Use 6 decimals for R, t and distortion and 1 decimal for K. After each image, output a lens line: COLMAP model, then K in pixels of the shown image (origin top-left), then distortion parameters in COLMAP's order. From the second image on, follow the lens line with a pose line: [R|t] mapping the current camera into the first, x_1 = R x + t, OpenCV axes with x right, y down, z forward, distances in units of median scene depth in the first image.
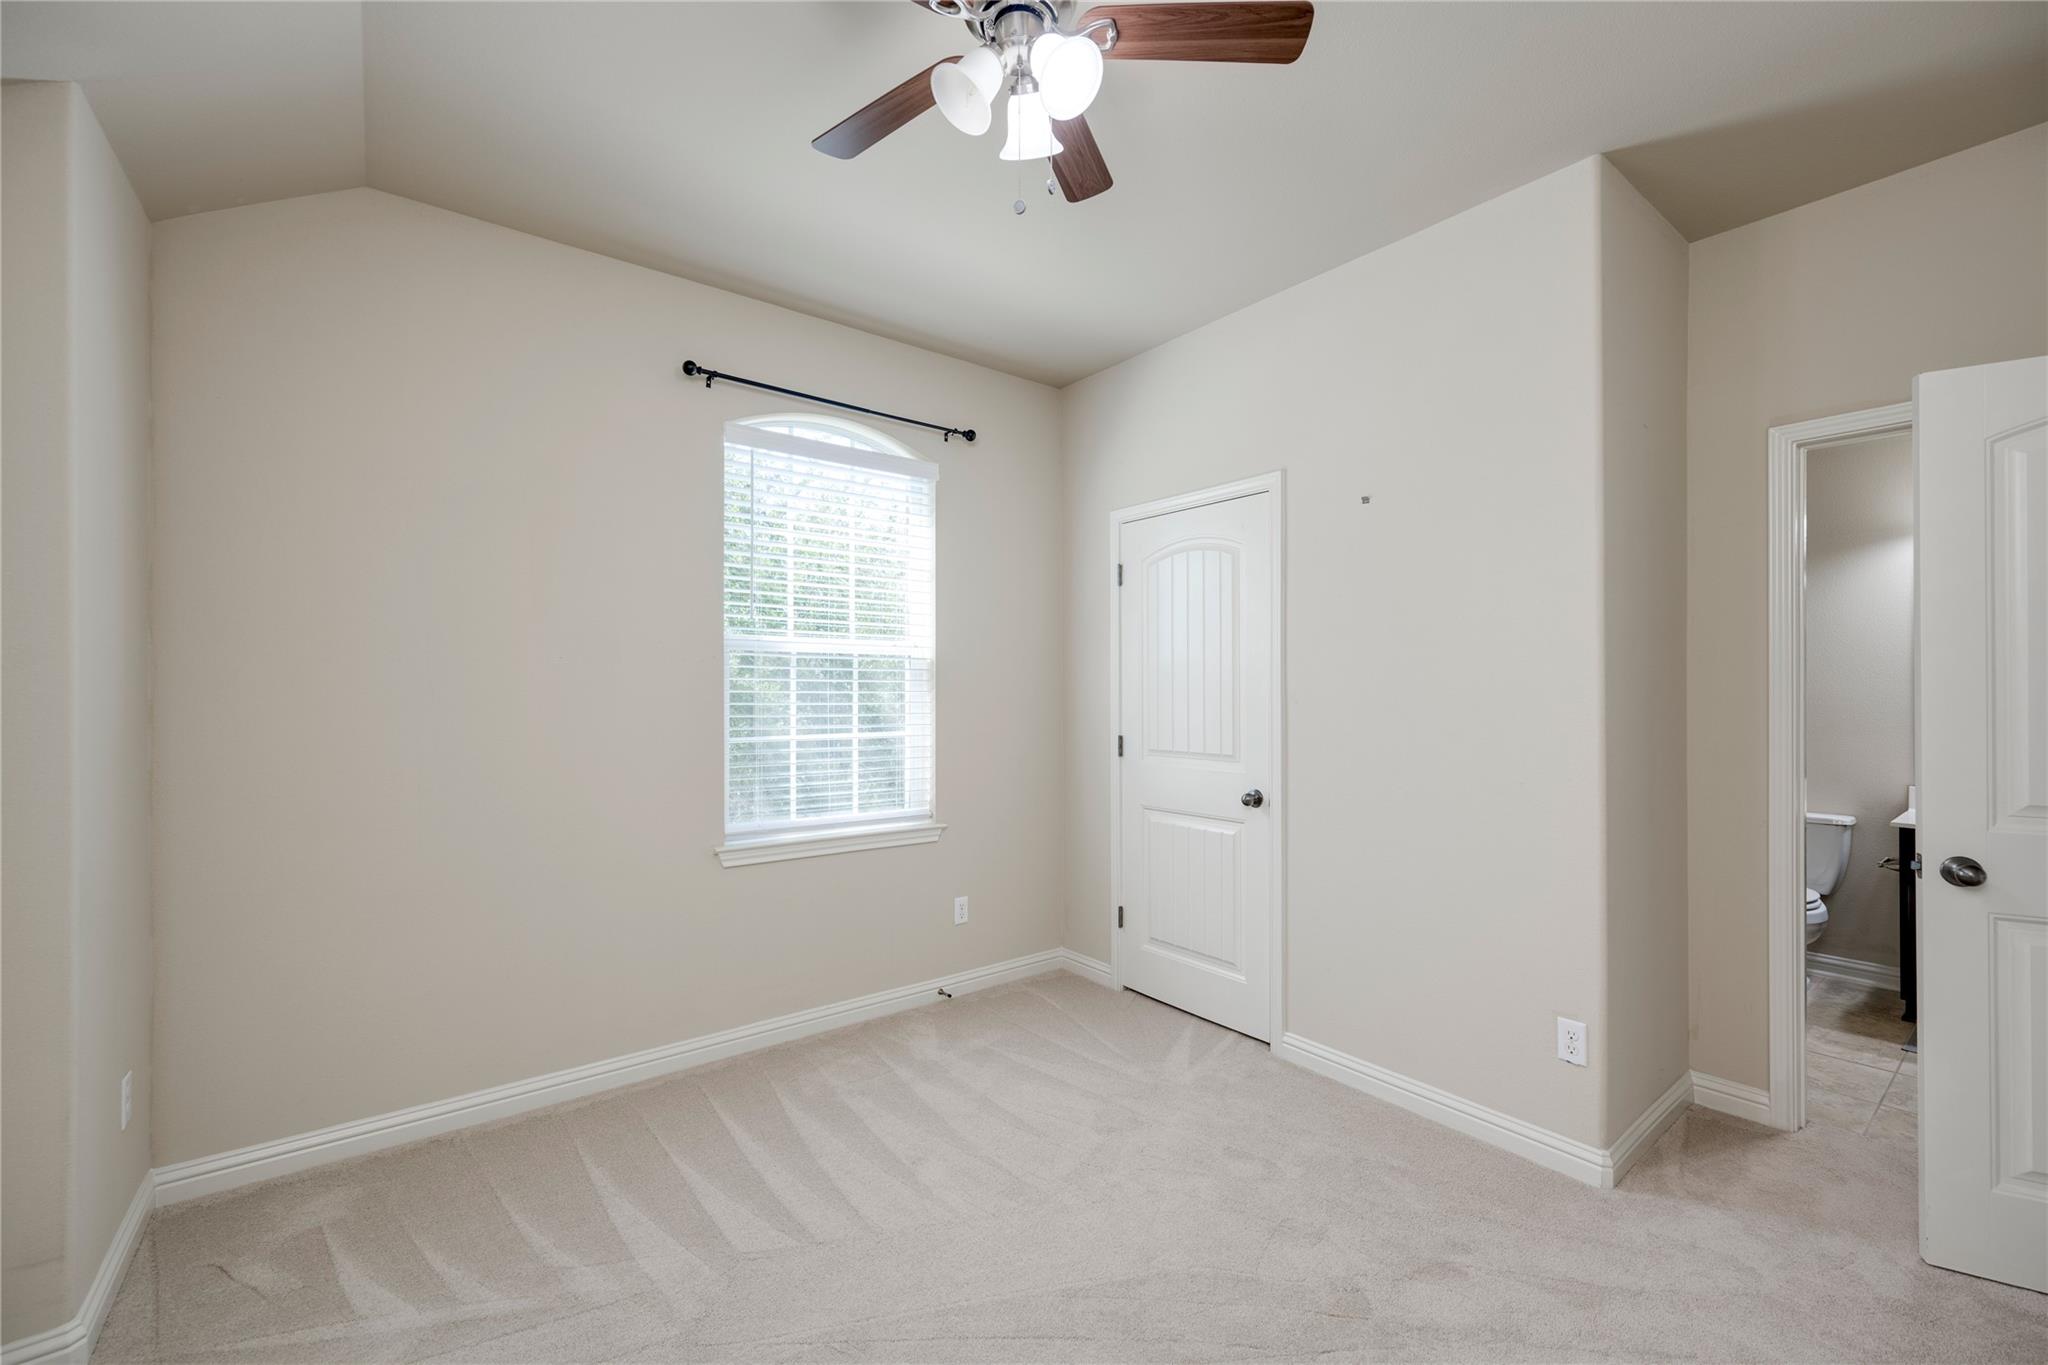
lens RADIAL K [[828.6, 0, 1020.8], [0, 828.6, 680.9], [0, 0, 1]] dist [0.000304, 0.000122]
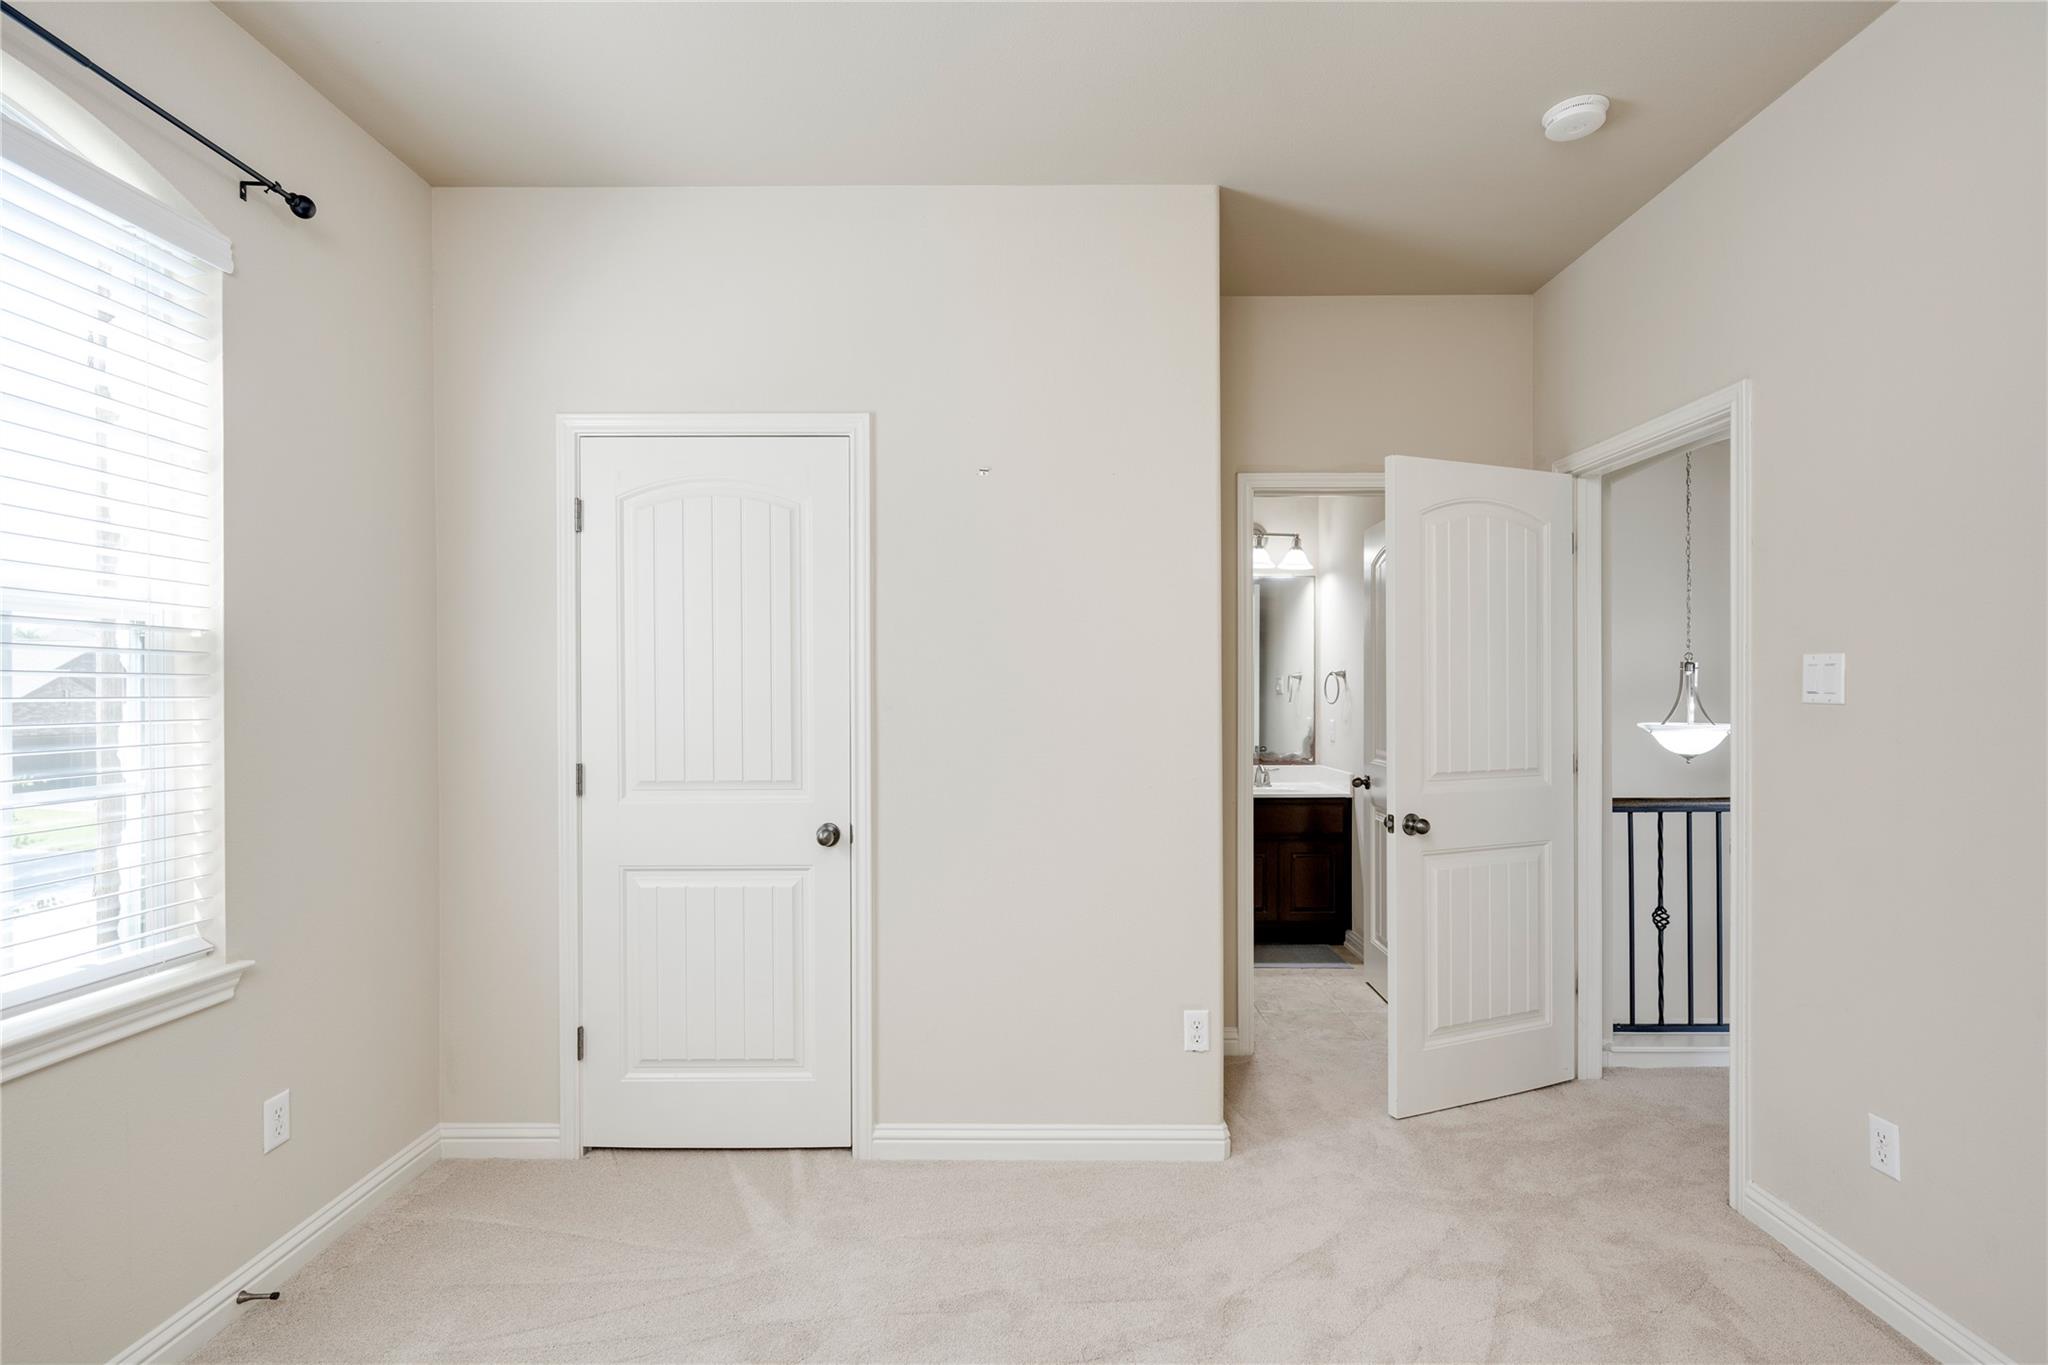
lens RADIAL K [[948.7, 0, 1025.7], [0, 948.7, 687.0], [0, 0, 1]] dist [0.002344, -0.001274]
pose [[0.618653, 0.001605, 0.785663, -0.274569], [-0.007721, 0.999962, 0.004036, 0.000788], [-0.785626, -0.008563, 0.618642, 0.297266]]
